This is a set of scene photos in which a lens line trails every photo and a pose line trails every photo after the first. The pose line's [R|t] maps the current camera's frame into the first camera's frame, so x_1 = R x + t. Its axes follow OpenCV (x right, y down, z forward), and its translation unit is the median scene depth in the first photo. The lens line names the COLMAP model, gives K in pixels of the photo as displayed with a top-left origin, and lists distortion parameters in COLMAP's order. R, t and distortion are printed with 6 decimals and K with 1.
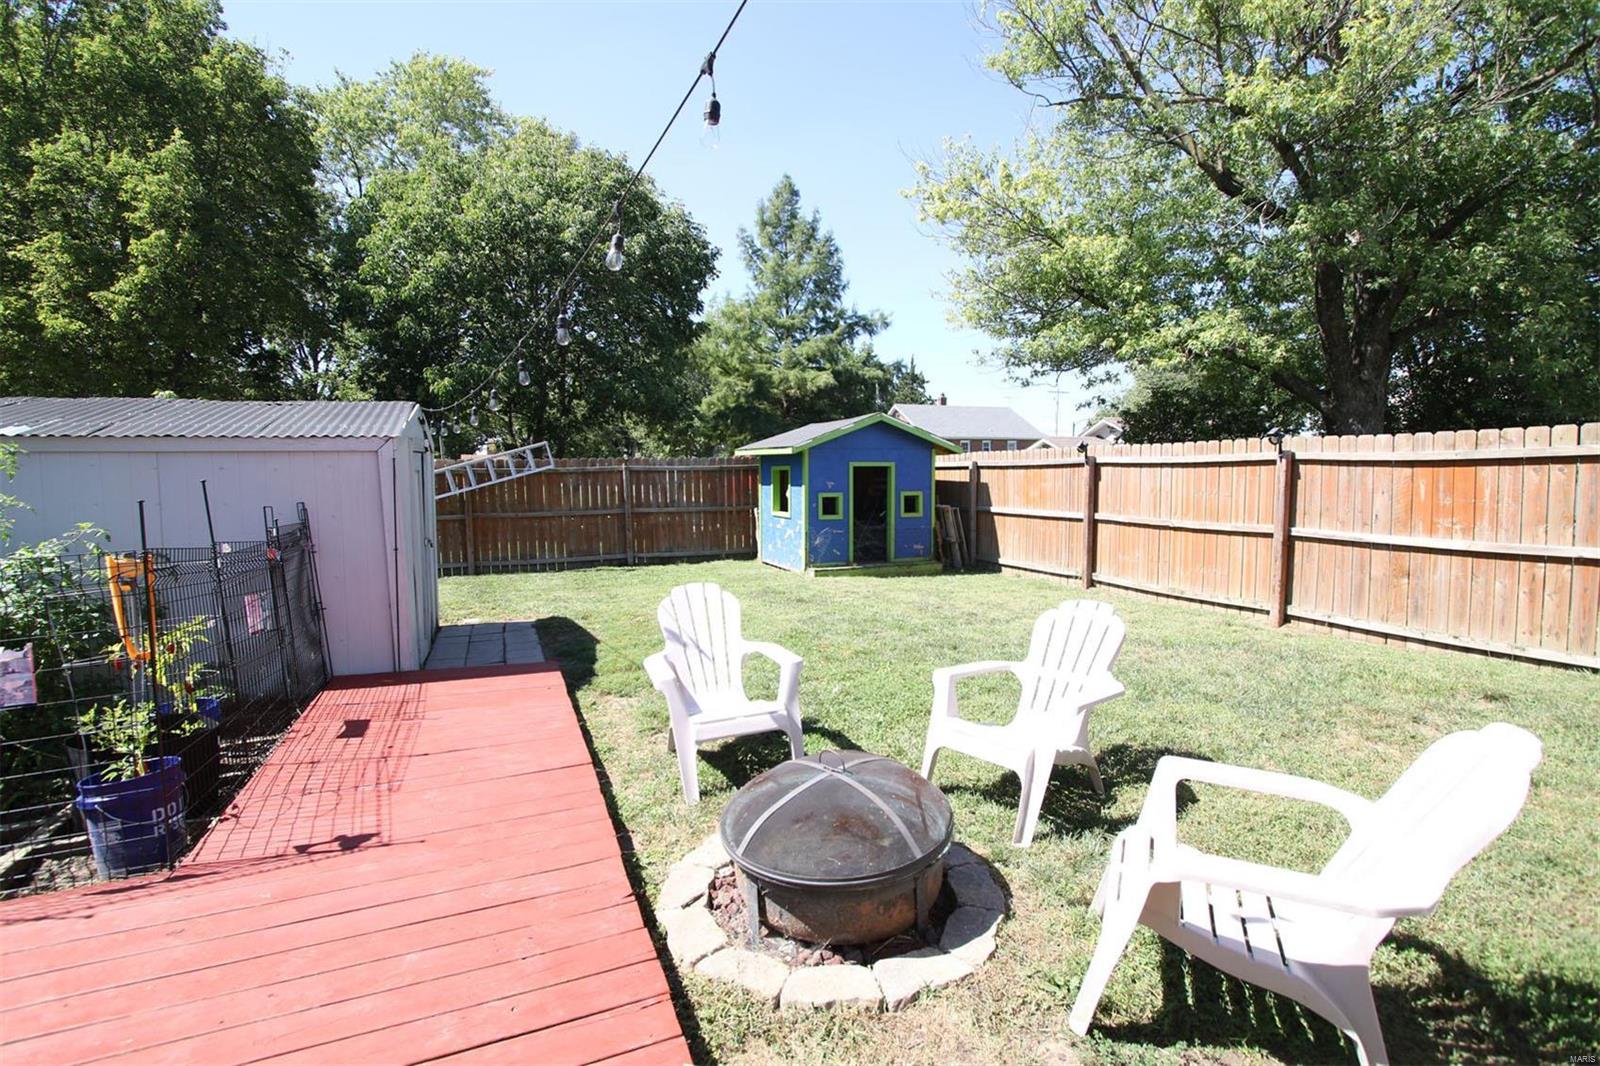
lens RADIAL K [[728.1, 0, 800.6], [0, 728.1, 498.9], [0, 0, 1]] dist [-0.011469, -0.000043]
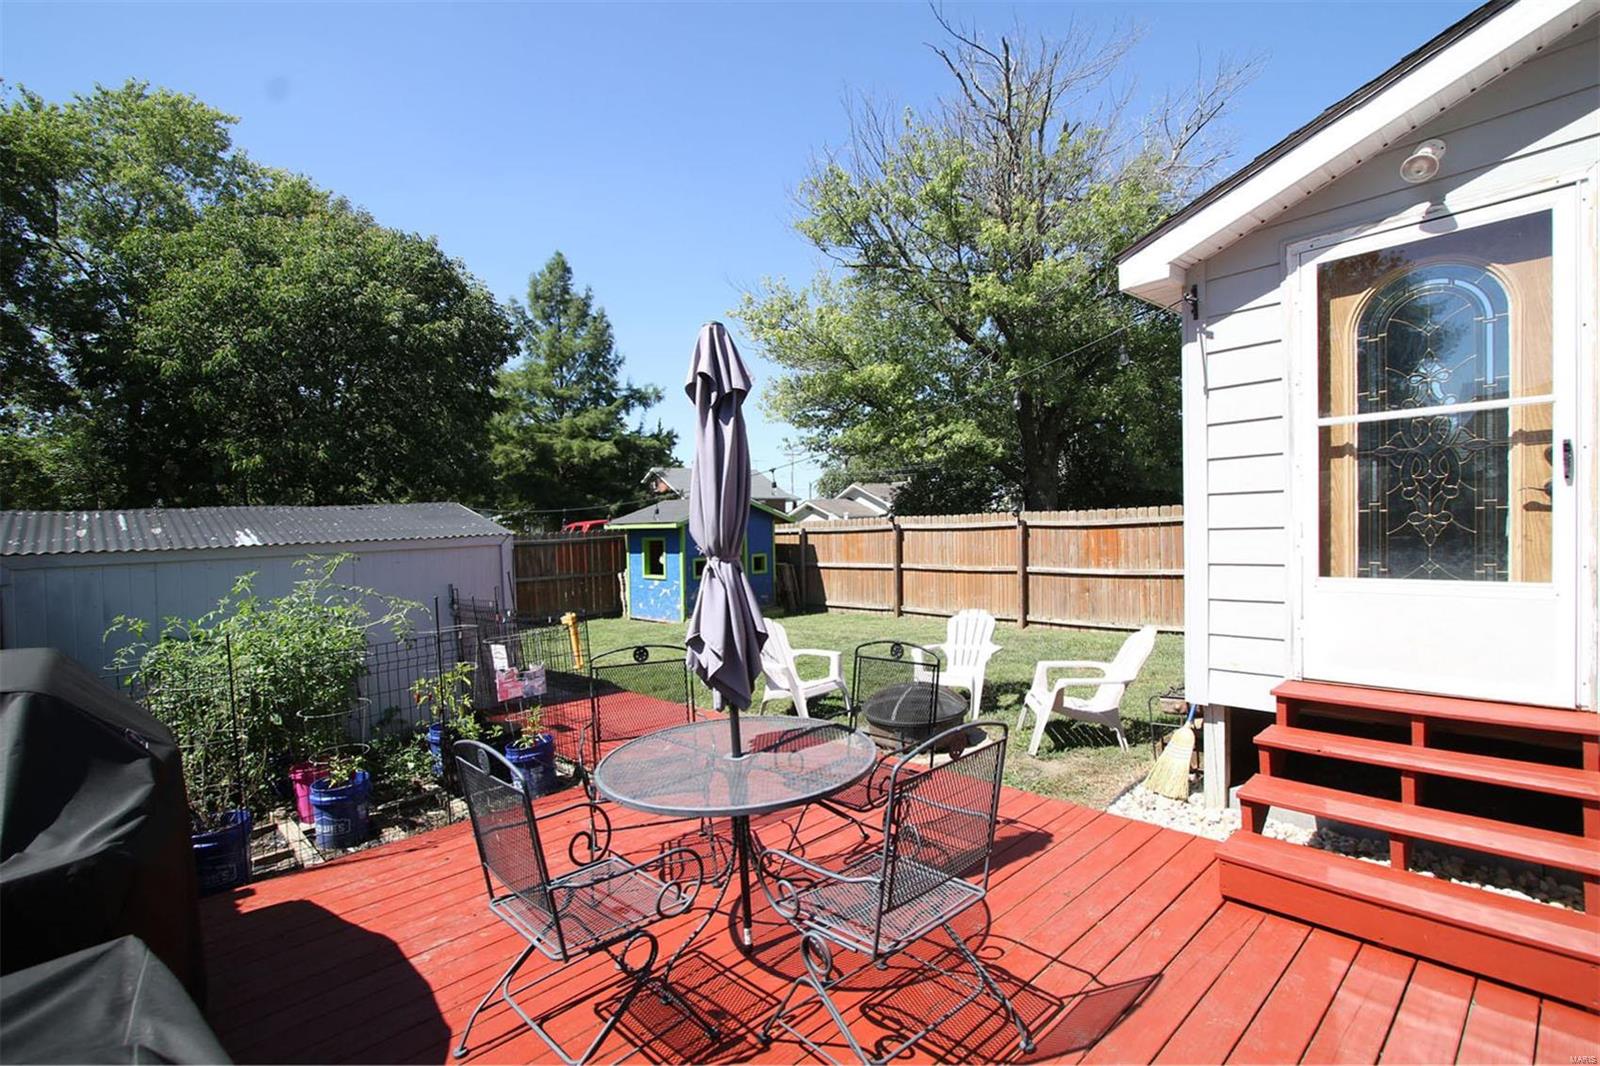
lens RADIAL K [[757.8, 0, 778.6], [0, 757.8, 521.5], [0, 0, 1]] dist [-0.010353, 0.000177]
pose [[0.936926, -0.028841, 0.348336, -0.273663], [0.044670, 0.998298, -0.037494, -0.014889], [-0.346661, 0.050689, 0.936620, -0.256328]]
